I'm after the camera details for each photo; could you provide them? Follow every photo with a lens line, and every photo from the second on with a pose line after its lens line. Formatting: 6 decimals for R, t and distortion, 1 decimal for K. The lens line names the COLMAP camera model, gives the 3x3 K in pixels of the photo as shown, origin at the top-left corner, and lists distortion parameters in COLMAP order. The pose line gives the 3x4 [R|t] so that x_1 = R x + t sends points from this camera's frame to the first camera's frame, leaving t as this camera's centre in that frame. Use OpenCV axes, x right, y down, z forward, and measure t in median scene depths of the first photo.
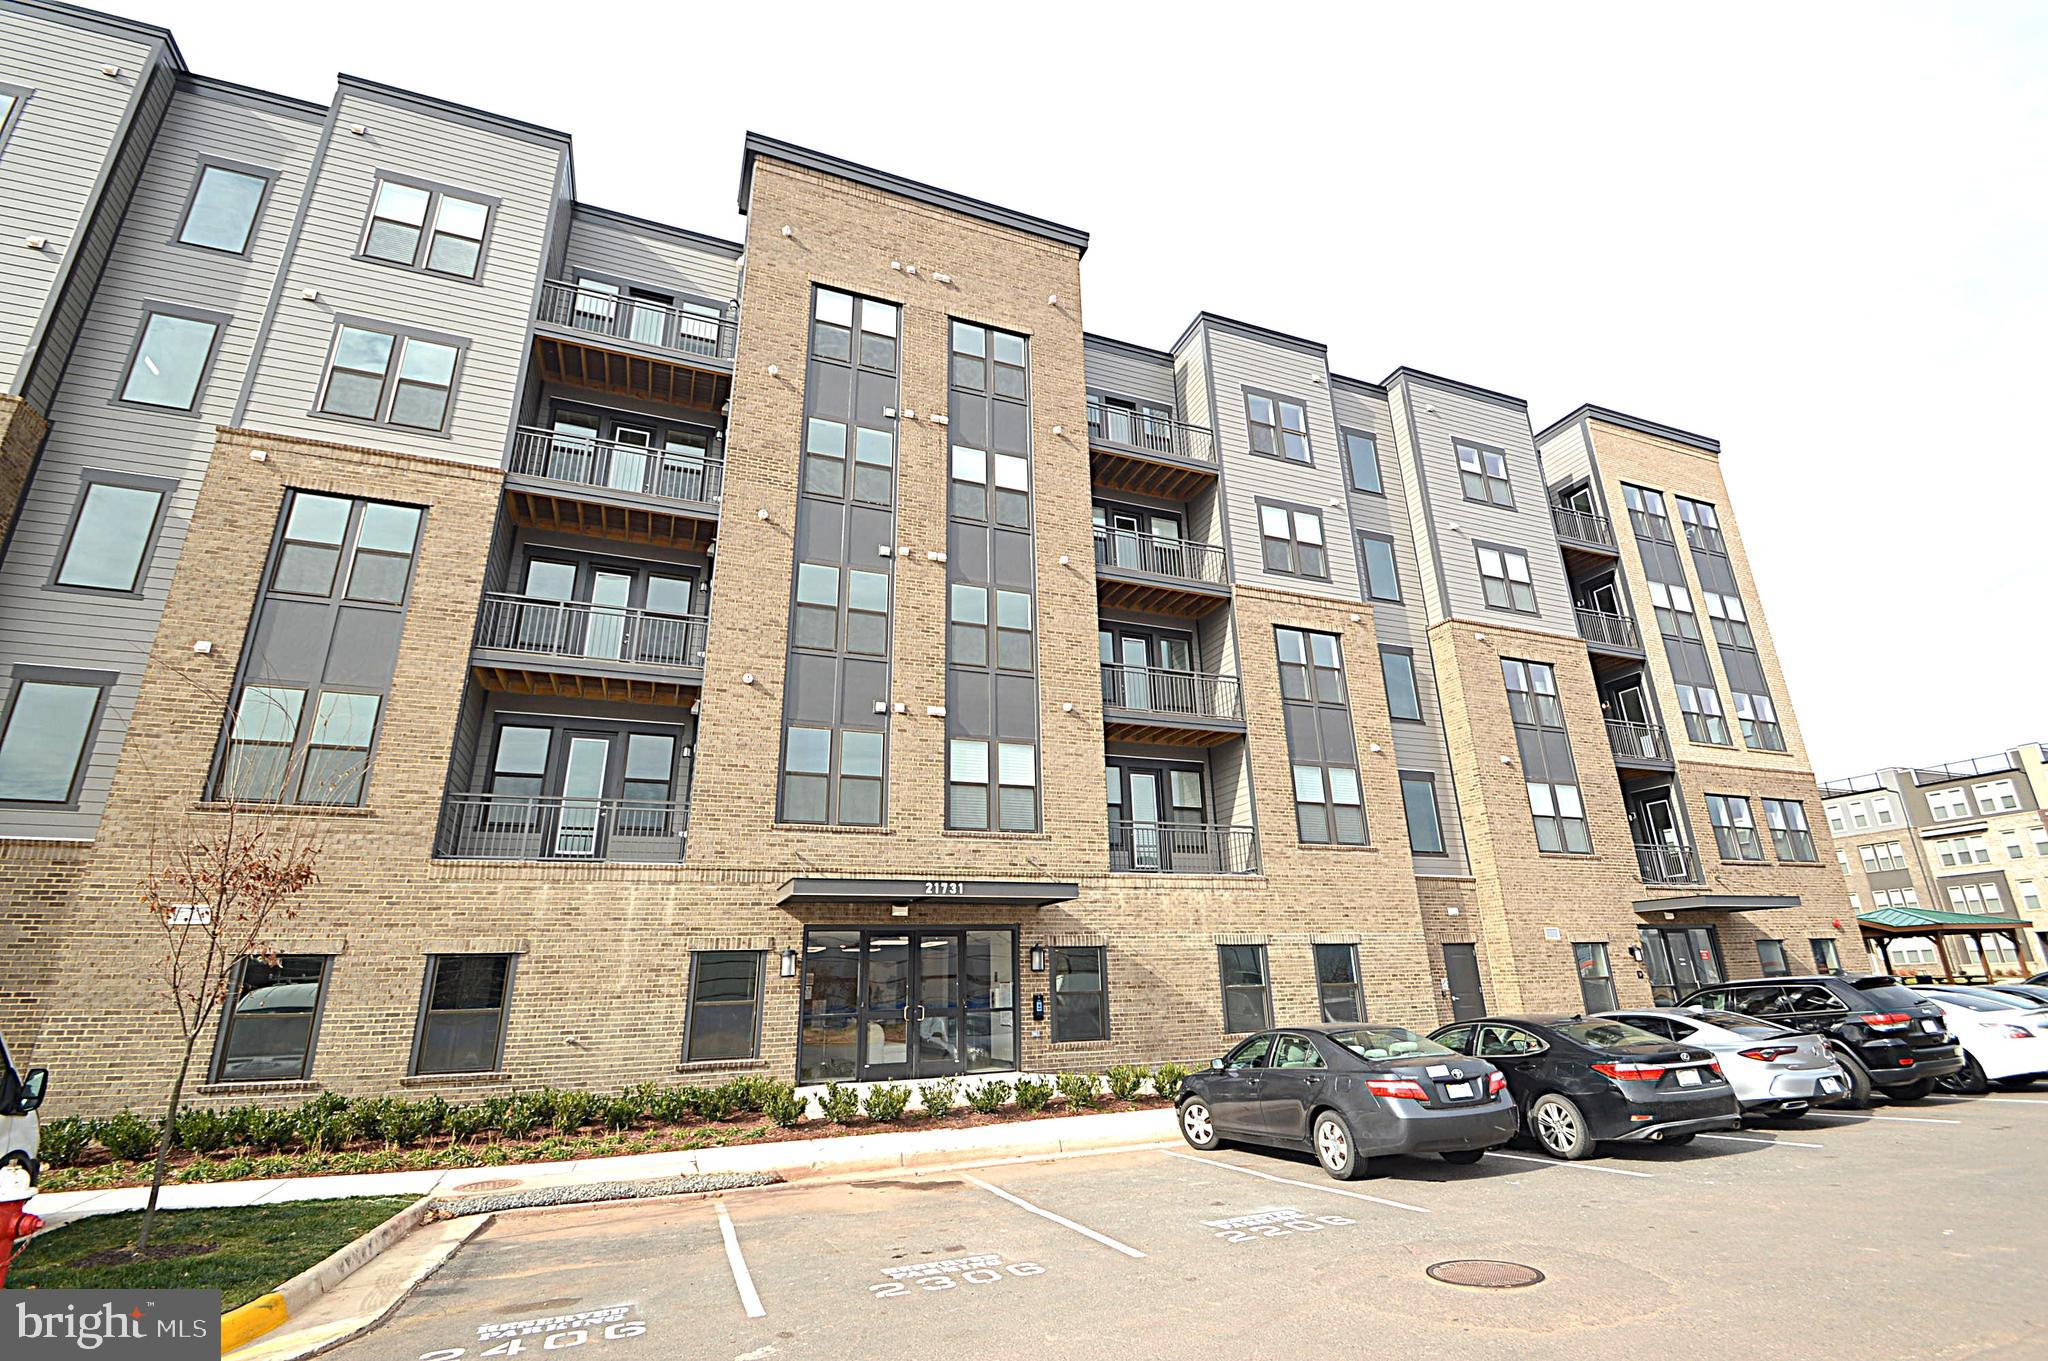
lens RADIAL K [[905.0, 0, 1031.3], [0, 905.0, 658.2], [0, 0, 1]] dist [0.018122, -0.015710]
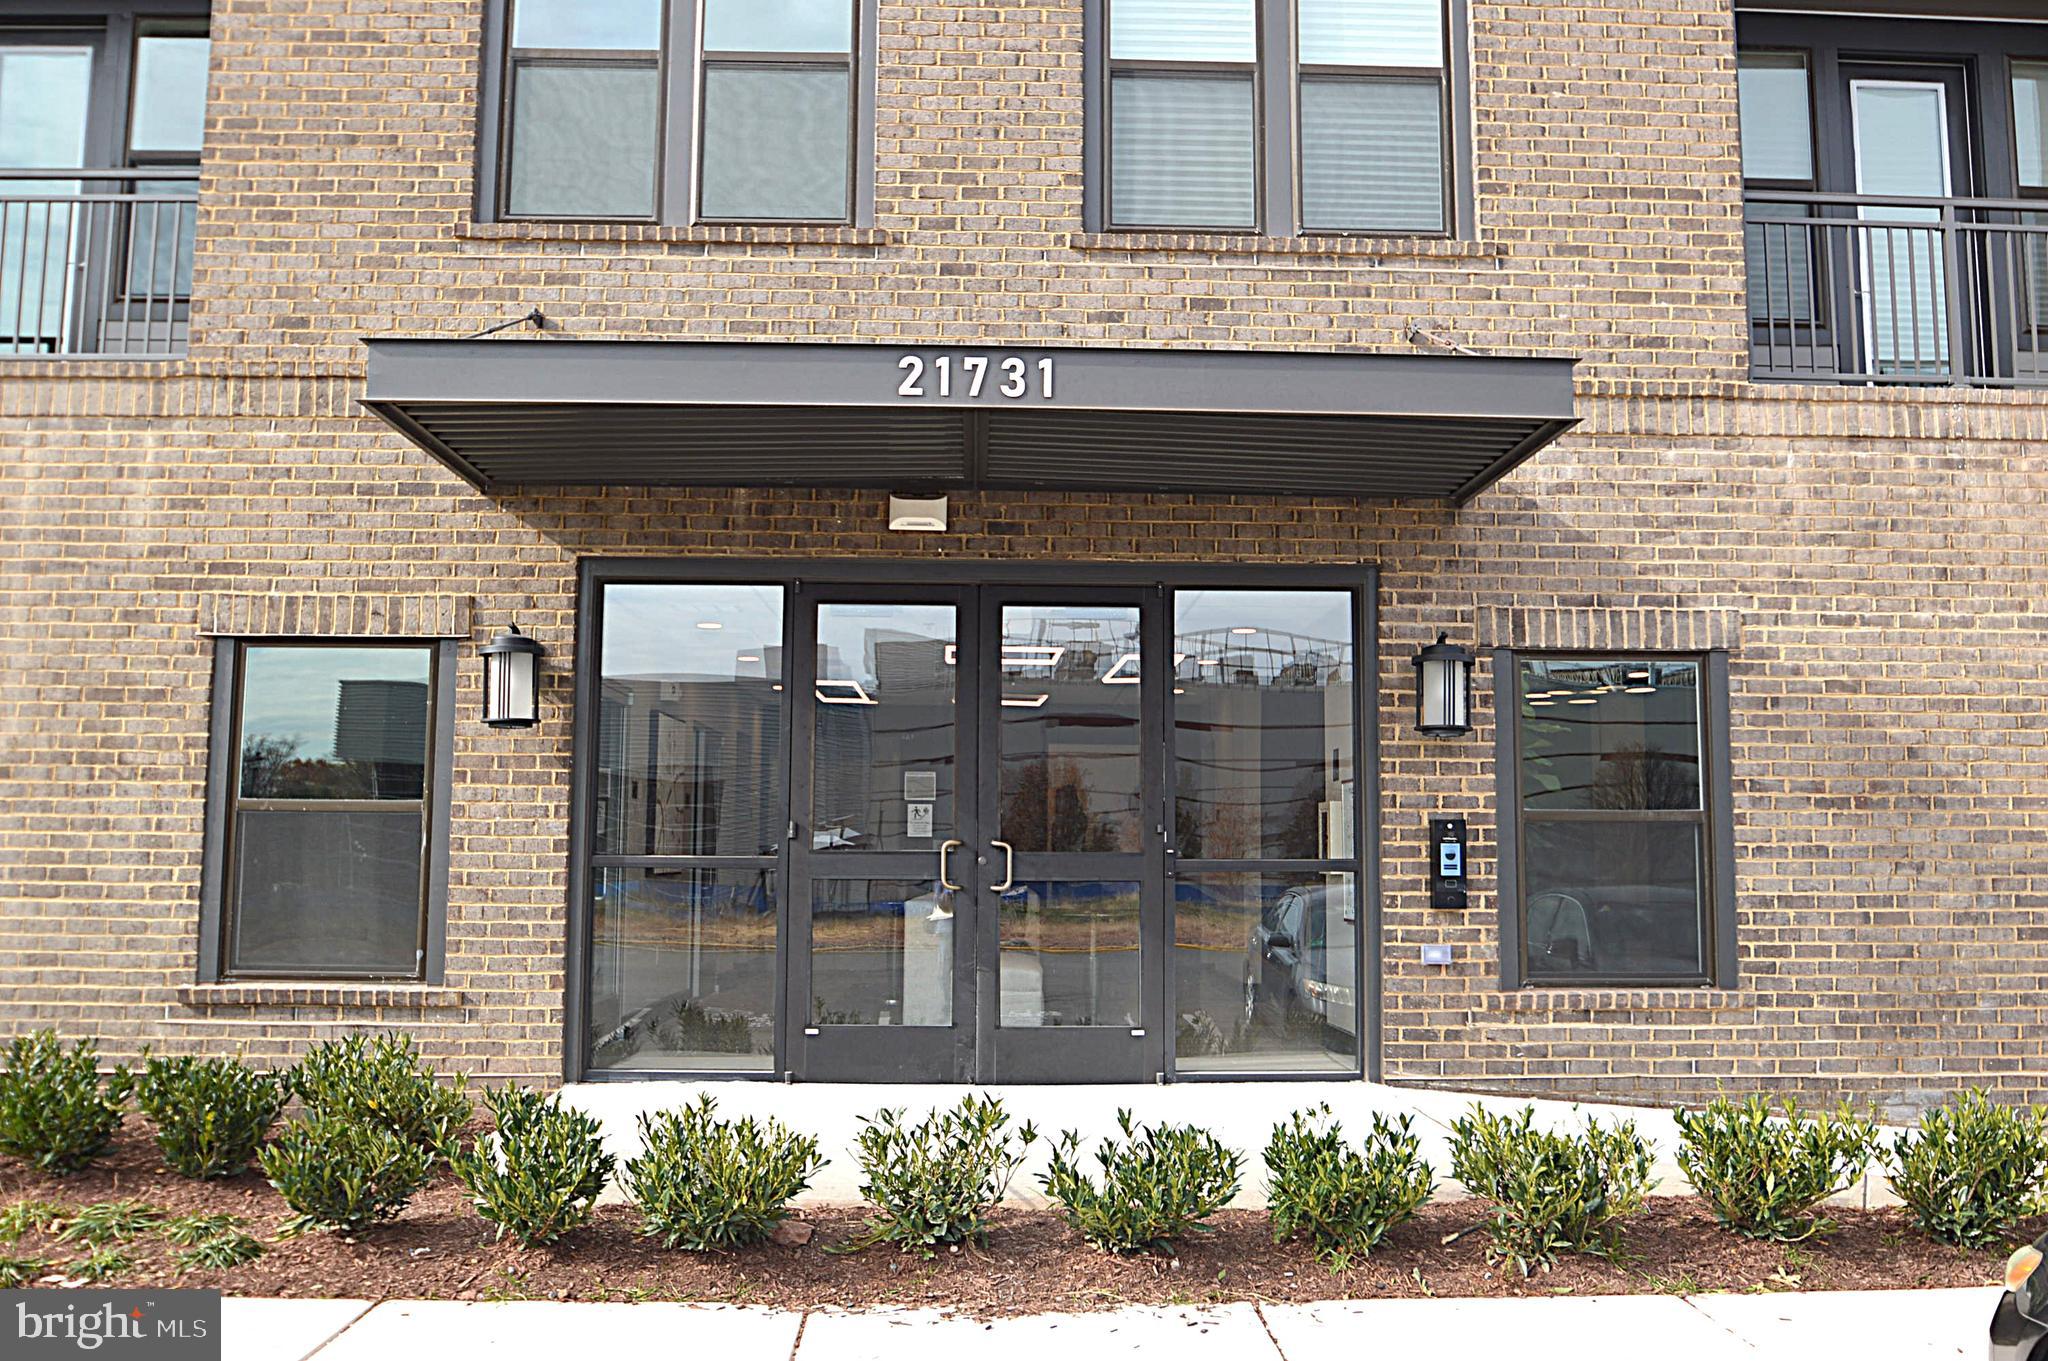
lens RADIAL K [[1850.9, 0, 1024.0], [0, 1850.9, 680.5], [0, 0, 1]] dist [-0.060388, 0.004963]
pose [[0.943634, -0.007161, -0.330913, 0.069803], [0.083724, 0.972417, 0.217703, 0.205335], [0.320227, -0.233137, 0.918206, 0.477157]]
